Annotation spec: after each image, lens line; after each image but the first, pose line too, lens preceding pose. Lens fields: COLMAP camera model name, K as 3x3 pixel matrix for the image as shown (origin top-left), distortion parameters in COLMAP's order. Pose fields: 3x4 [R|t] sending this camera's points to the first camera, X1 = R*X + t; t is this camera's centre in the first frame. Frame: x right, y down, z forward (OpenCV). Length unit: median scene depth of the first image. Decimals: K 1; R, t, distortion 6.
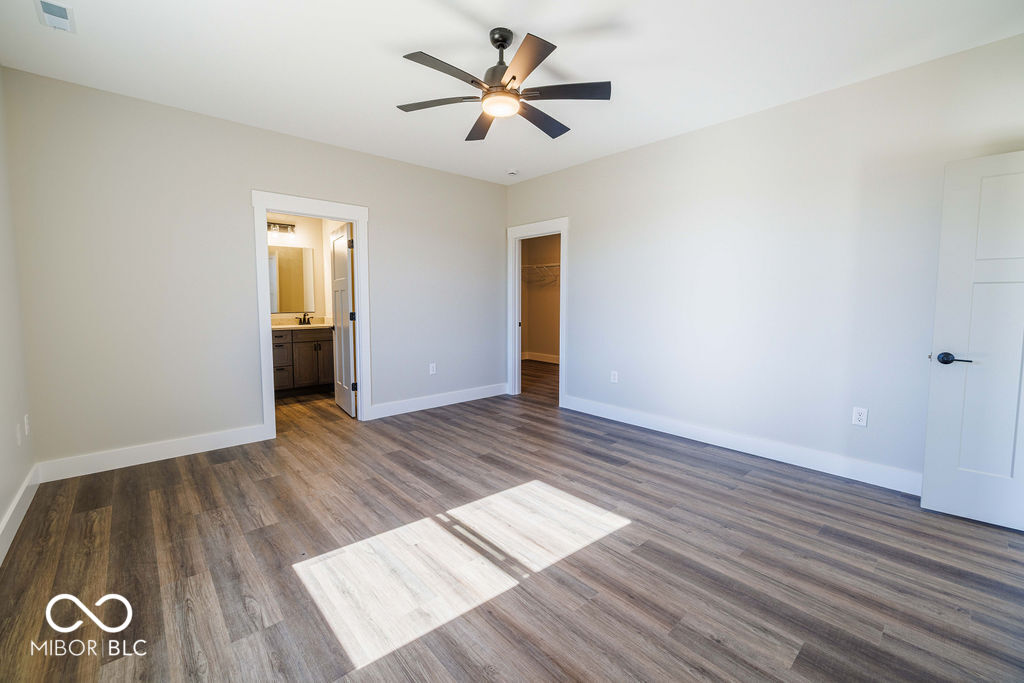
lens RADIAL K [[429.4, 0, 516.2], [0, 429.4, 321.9], [0, 0, 1]] dist [-0.004455, 0.000614]
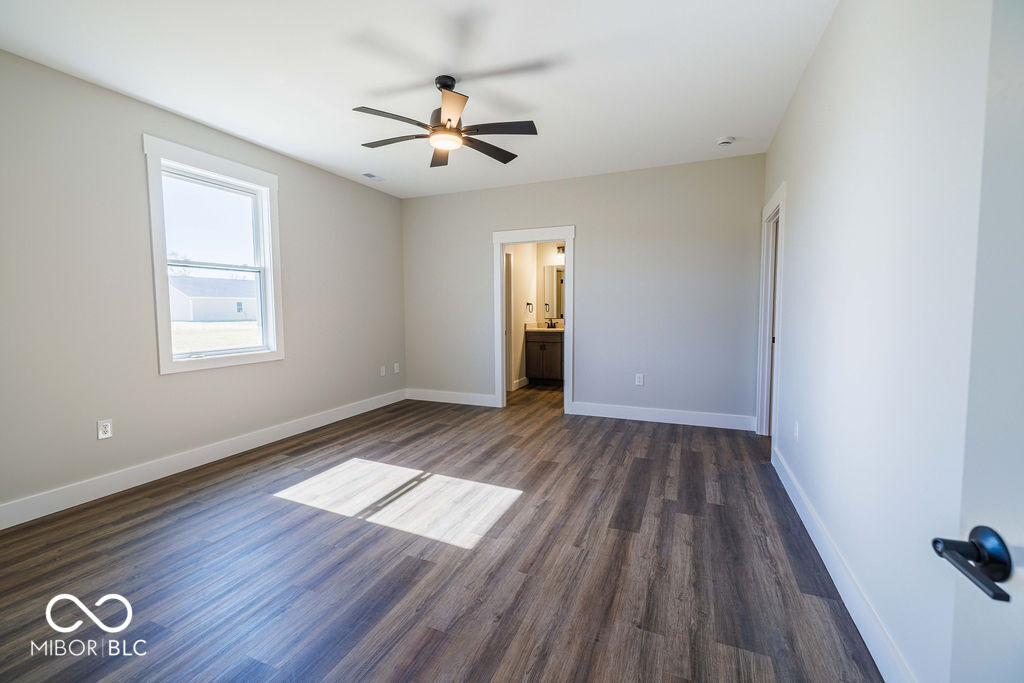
lens RADIAL K [[429.4, 0, 512.2], [0, 429.4, 337.2], [0, 0, 1]] dist [-0.004455, 0.000614]
pose [[0.423433, 0.058463, -0.904039, 0.936448], [-0.042010, 0.998109, 0.044870, -0.028253], [0.904953, 0.018979, 0.425088, 0.577257]]
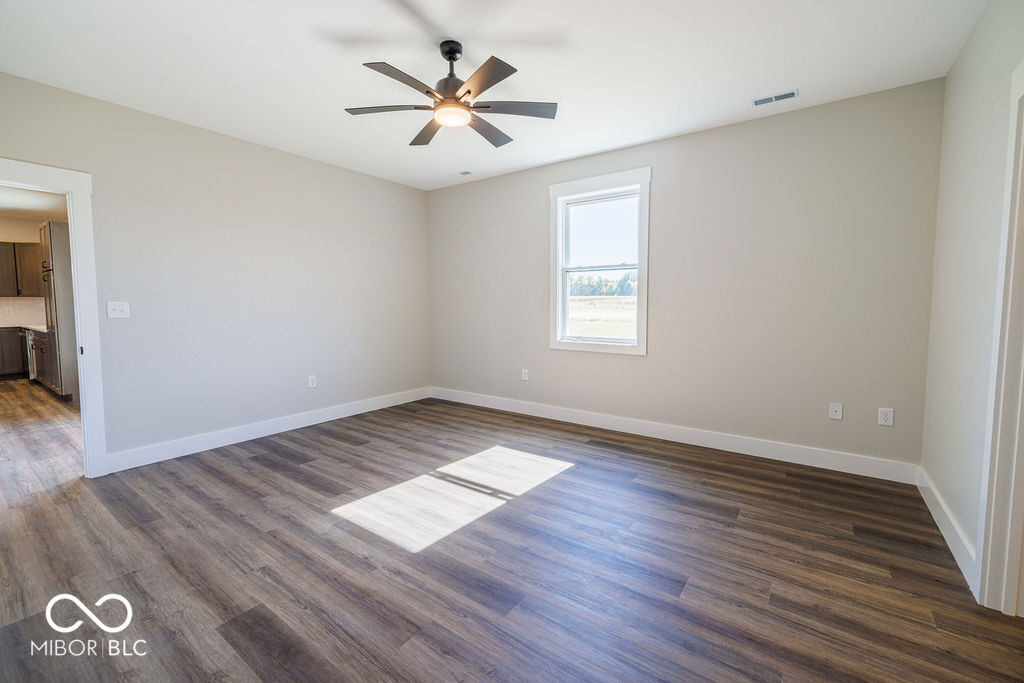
lens RADIAL K [[429.4, 0, 513.0], [0, 429.4, 334.5], [0, 0, 1]] dist [-0.004455, 0.000614]
pose [[-0.978943, 0.012783, -0.203735, 0.031102], [-0.012603, 0.992349, 0.122817, -0.092922], [0.203746, 0.122798, -0.971292, 1.754242]]
